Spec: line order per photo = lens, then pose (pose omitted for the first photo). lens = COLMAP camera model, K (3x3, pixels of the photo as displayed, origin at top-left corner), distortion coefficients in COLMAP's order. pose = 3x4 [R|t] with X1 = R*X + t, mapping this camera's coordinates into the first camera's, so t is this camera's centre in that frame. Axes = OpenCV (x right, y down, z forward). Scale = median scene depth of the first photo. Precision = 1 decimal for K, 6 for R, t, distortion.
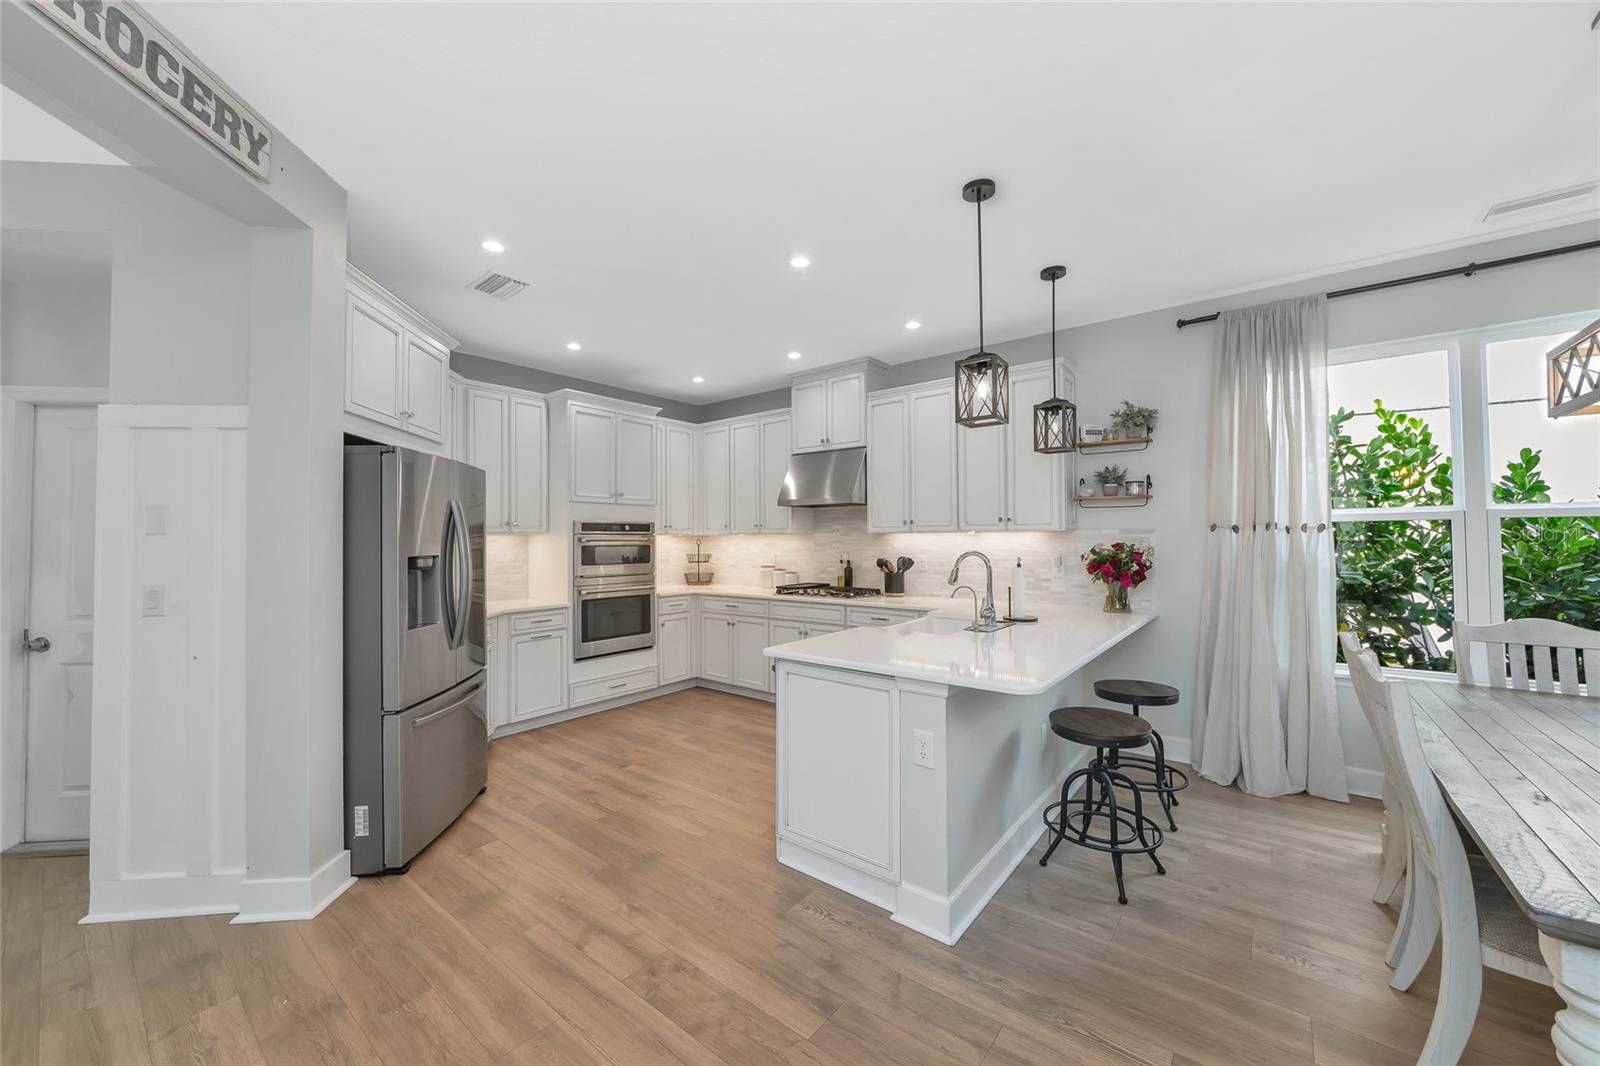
lens RADIAL K [[598.6, 0, 795.3], [0, 598.6, 525.1], [0, 0, 1]] dist [-0.001309, -0.000056]
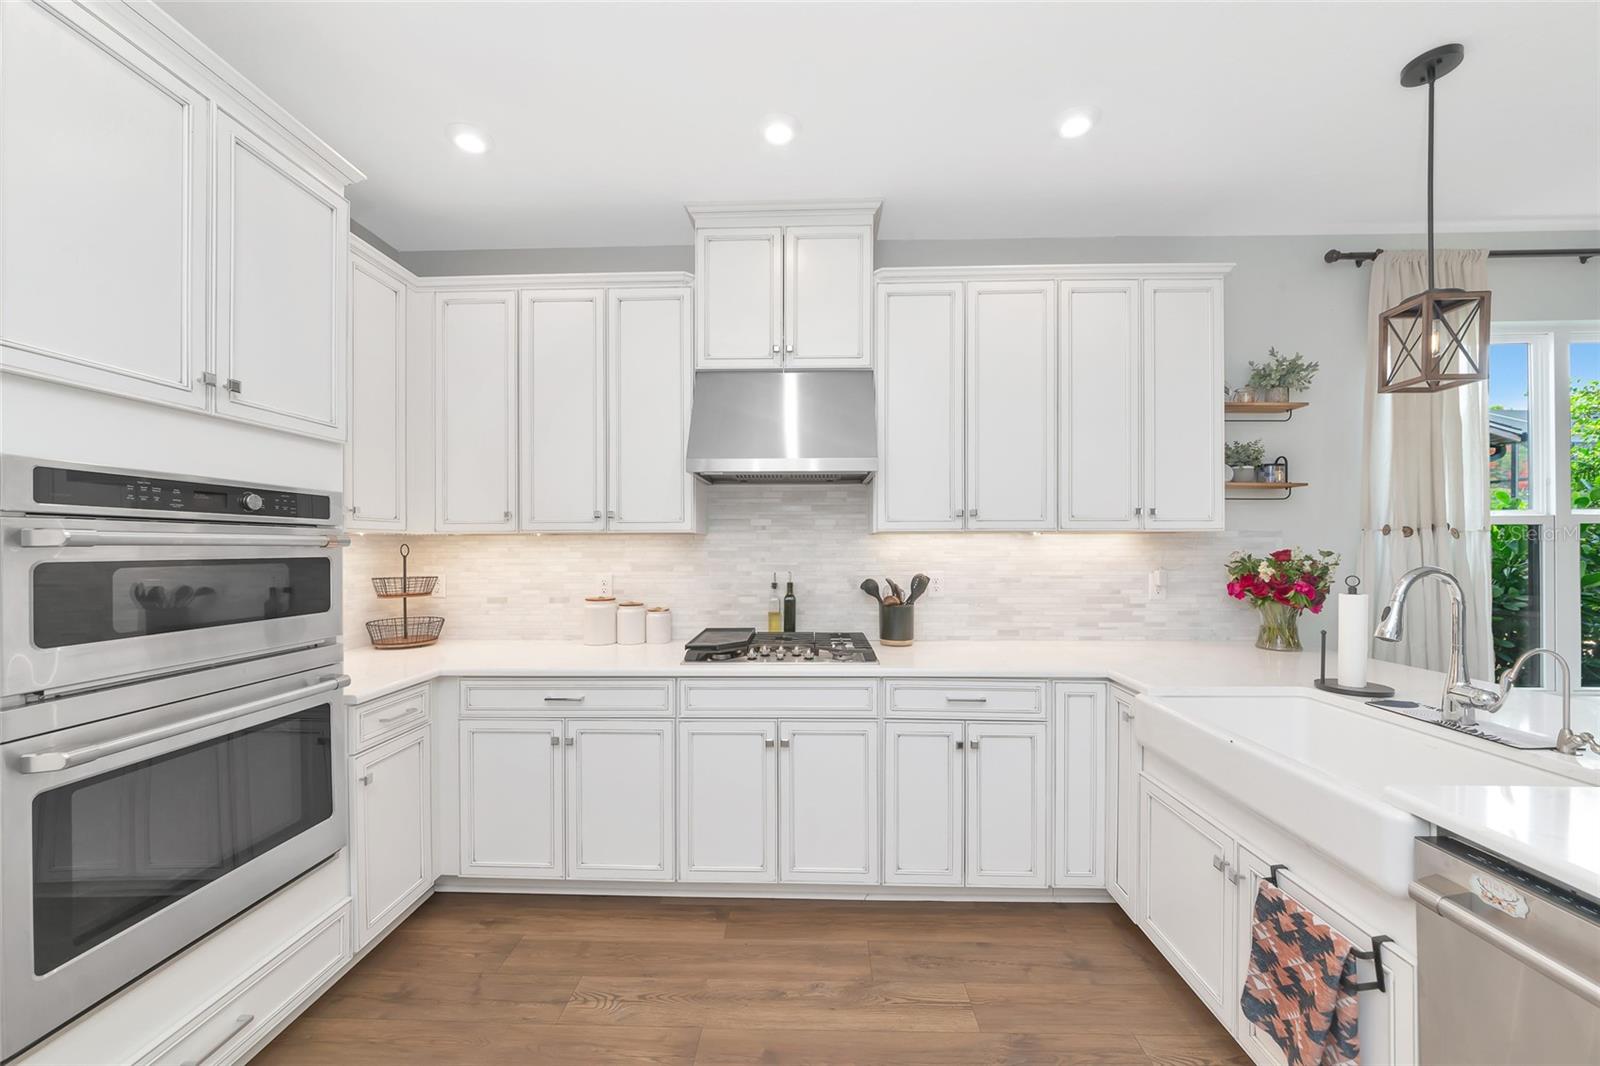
lens RADIAL K [[588.2, 0, 796.3], [0, 588.2, 543.4], [0, 0, 1]] dist [-0.006358, -0.000244]
pose [[0.800061, 0.006689, 0.599881, -0.263495], [-0.015730, 0.999828, 0.009830, 0.020197], [-0.599712, -0.017300, 0.800029, 0.660035]]
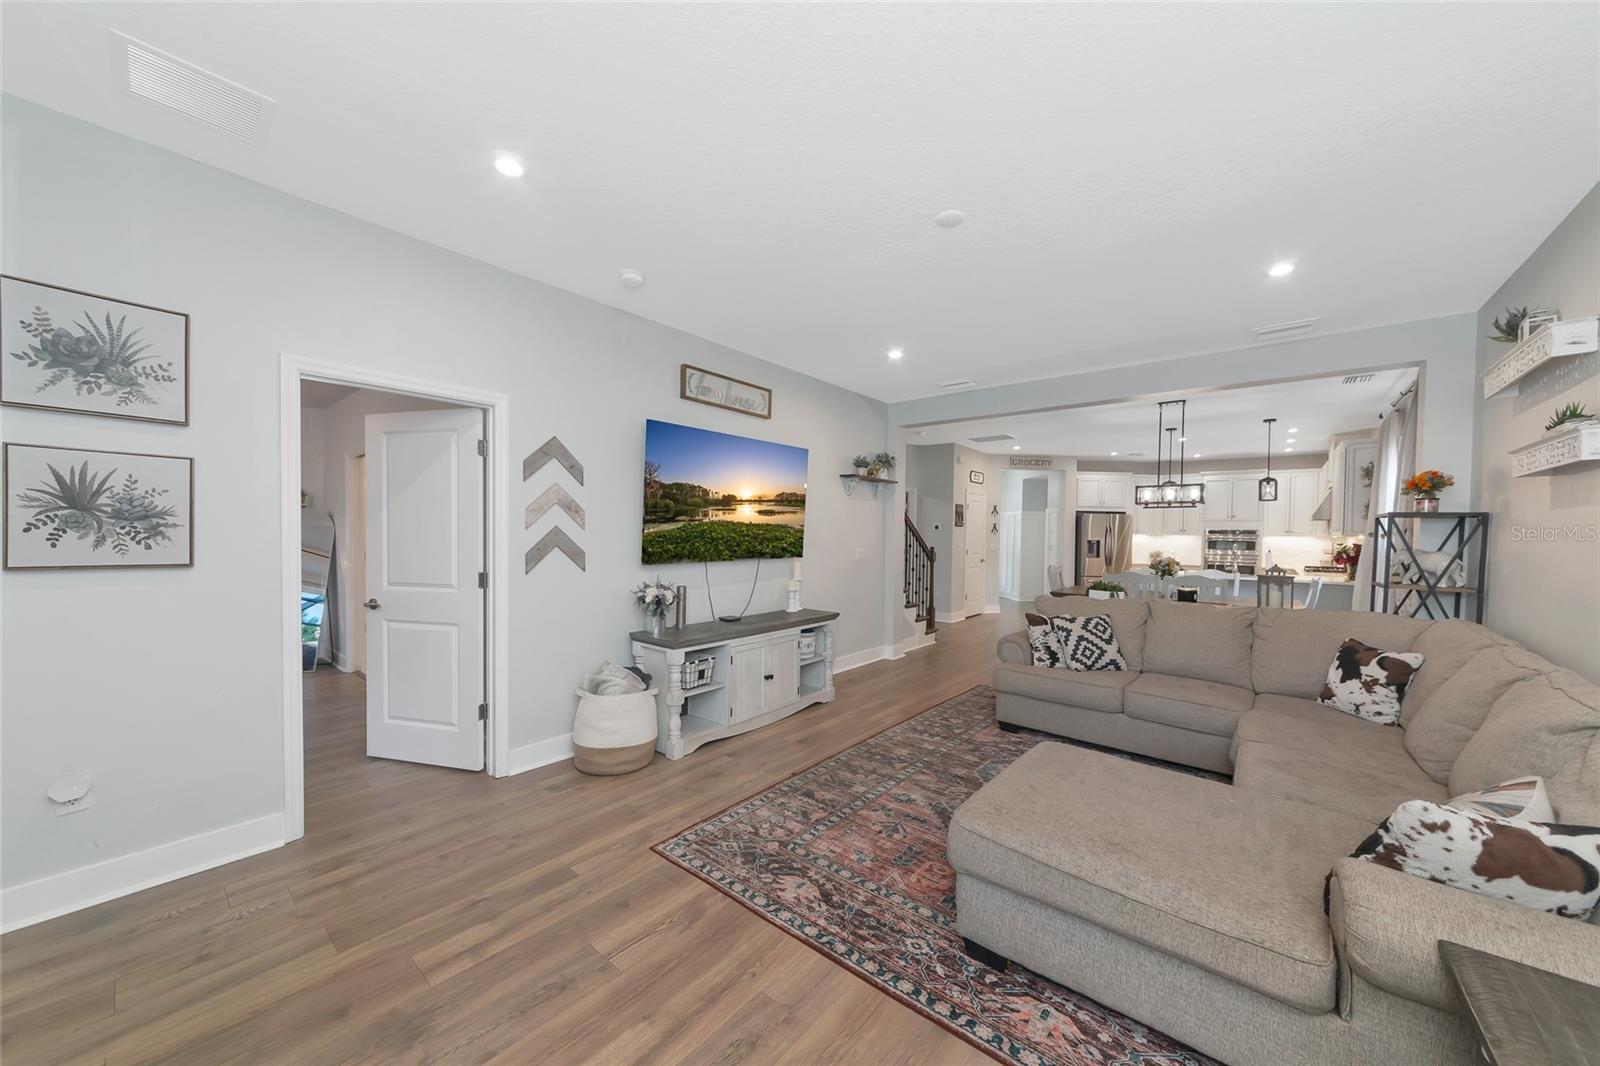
lens RADIAL K [[568.6, 0, 800.8], [0, 568.6, 543.0], [0, 0, 1]] dist [0.005794, -0.000282]
pose [[-0.014204, 0.025539, -0.999573, 1.880178], [0.009089, 0.999636, 0.025412, -0.024657], [0.999858, -0.008725, -0.014431, -0.523789]]
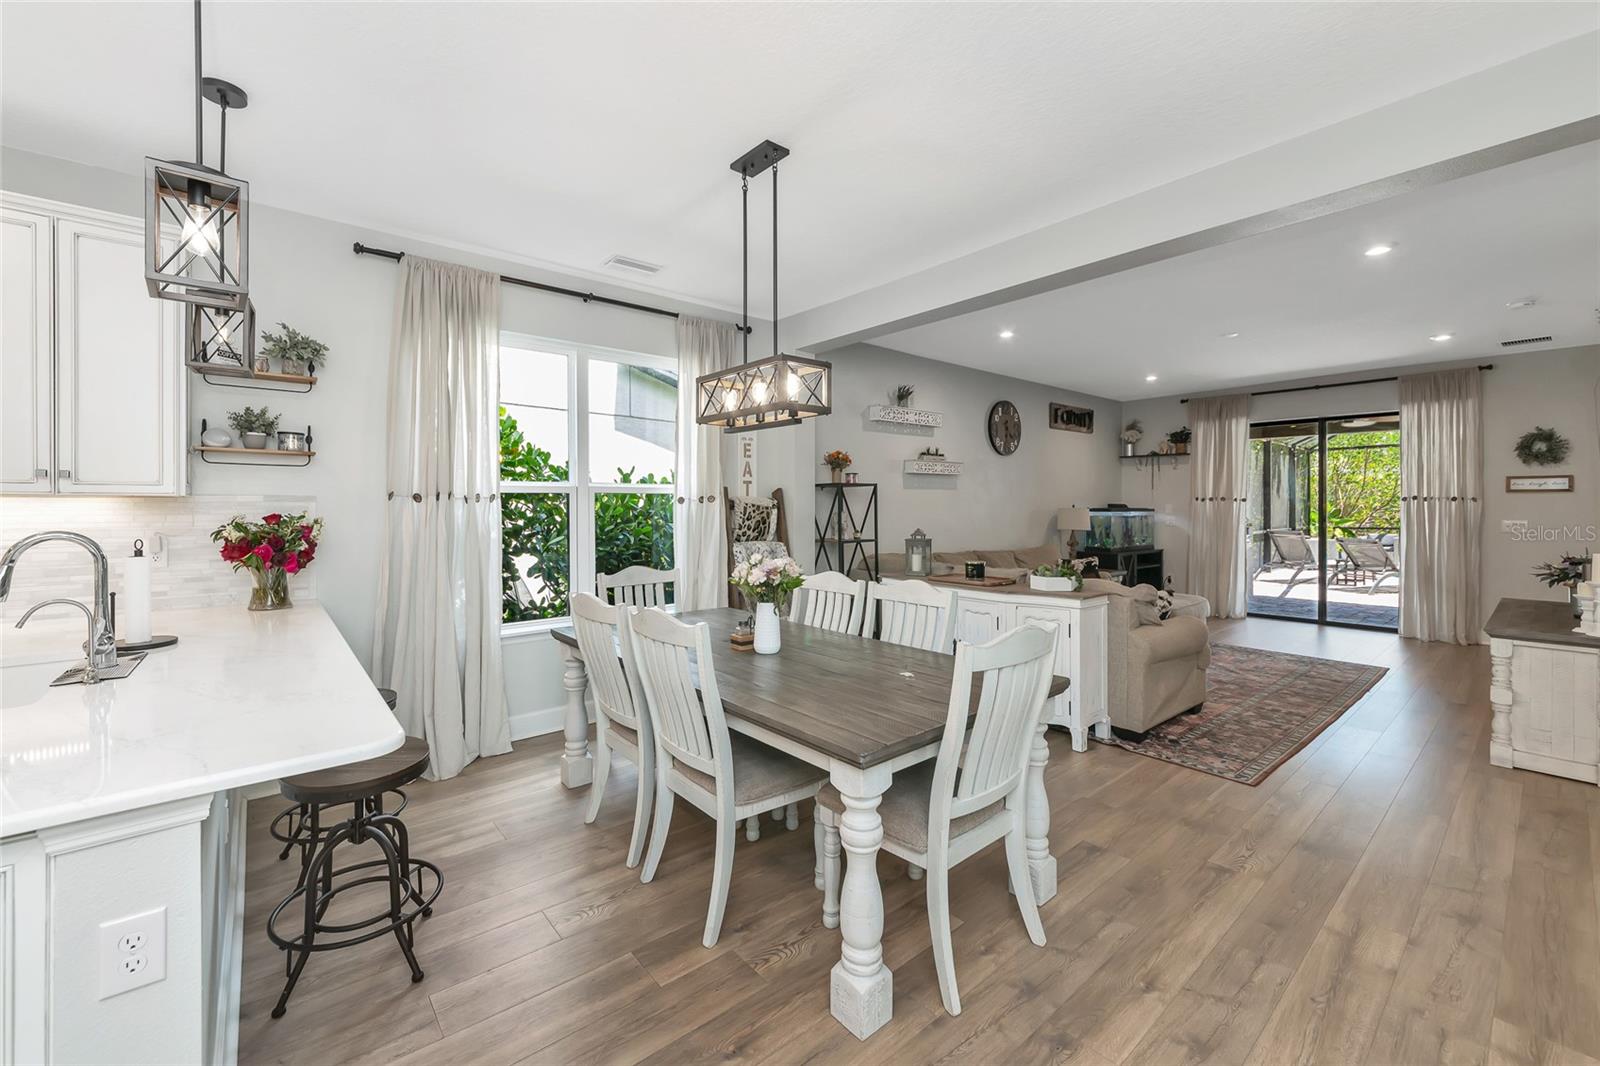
lens RADIAL K [[643.9, 0, 787.7], [0, 643.9, 508.4], [0, 0, 1]] dist [-0.004793, -0.000276]
pose [[0.202877, 0.002097, 0.979202, -0.082444], [-0.020979, 0.999777, 0.002206, 0.006614], [-0.978979, -0.020990, 0.202876, 0.190068]]
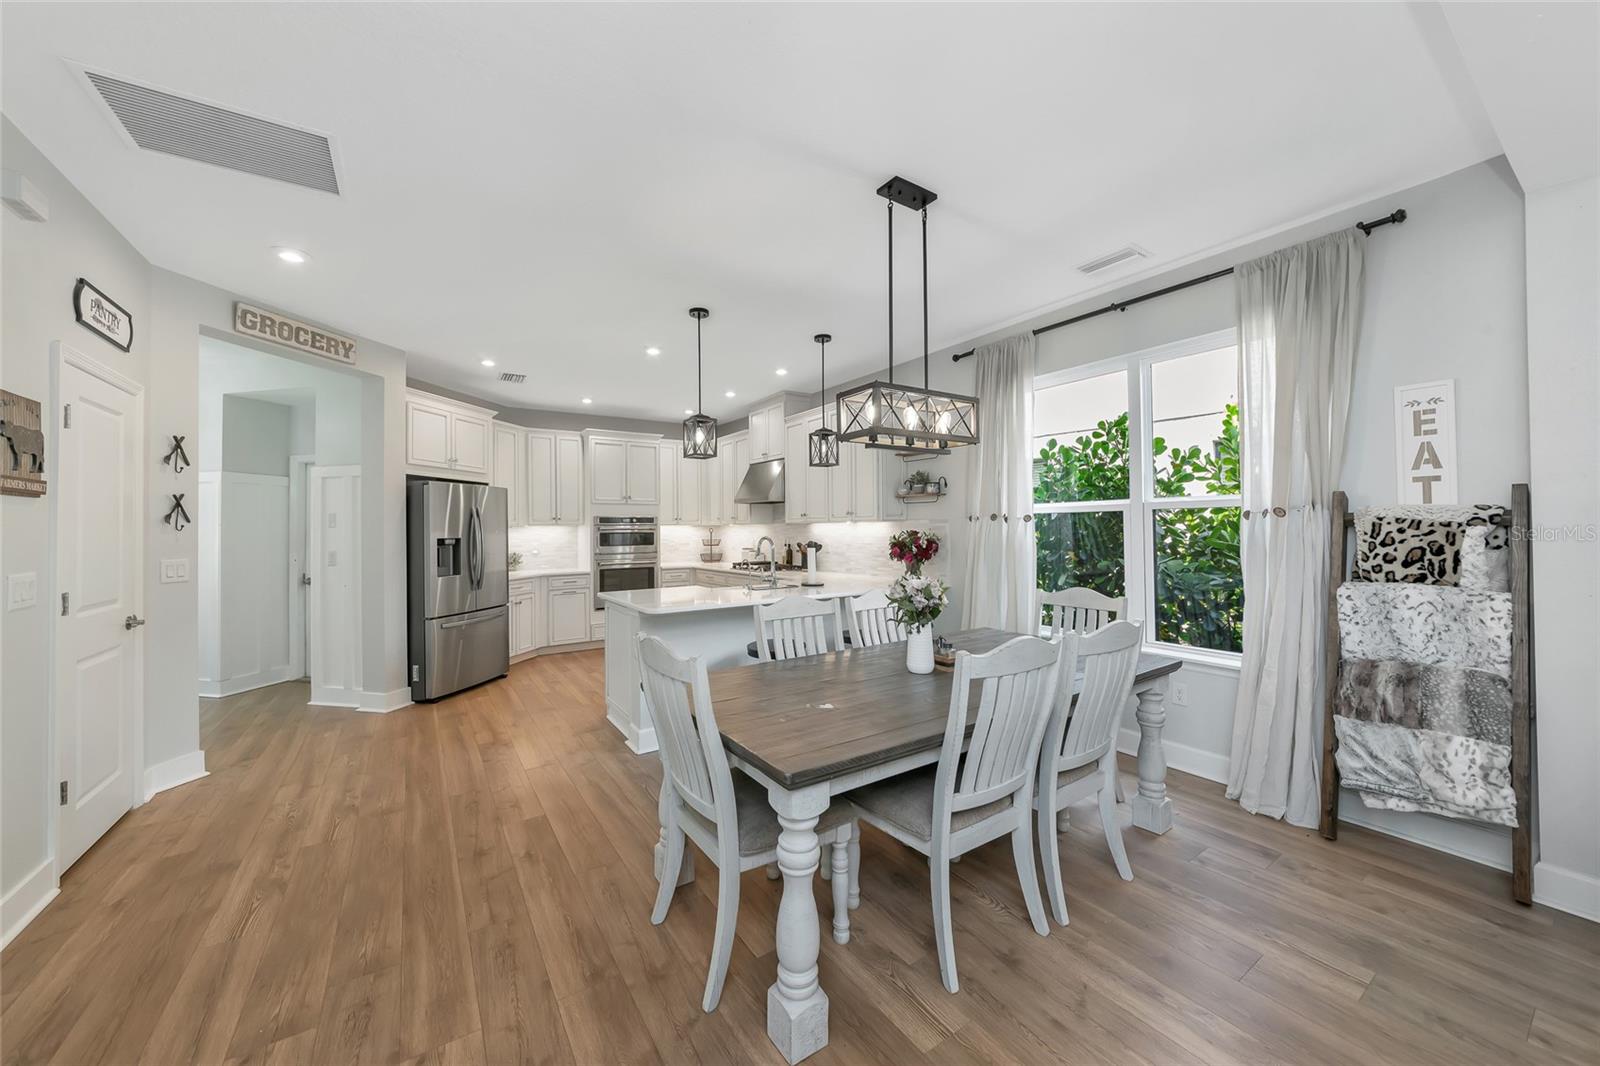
lens RADIAL K [[577.4, 0, 793.7], [0, 577.4, 517.8], [0, 0, 1]] dist [-0.000481, -0.000056]
pose [[0.951753, -0.008470, -0.306749, 0.561903], [0.010755, 0.999926, 0.005761, -0.006367], [0.306677, -0.008782, 0.951773, -0.225122]]
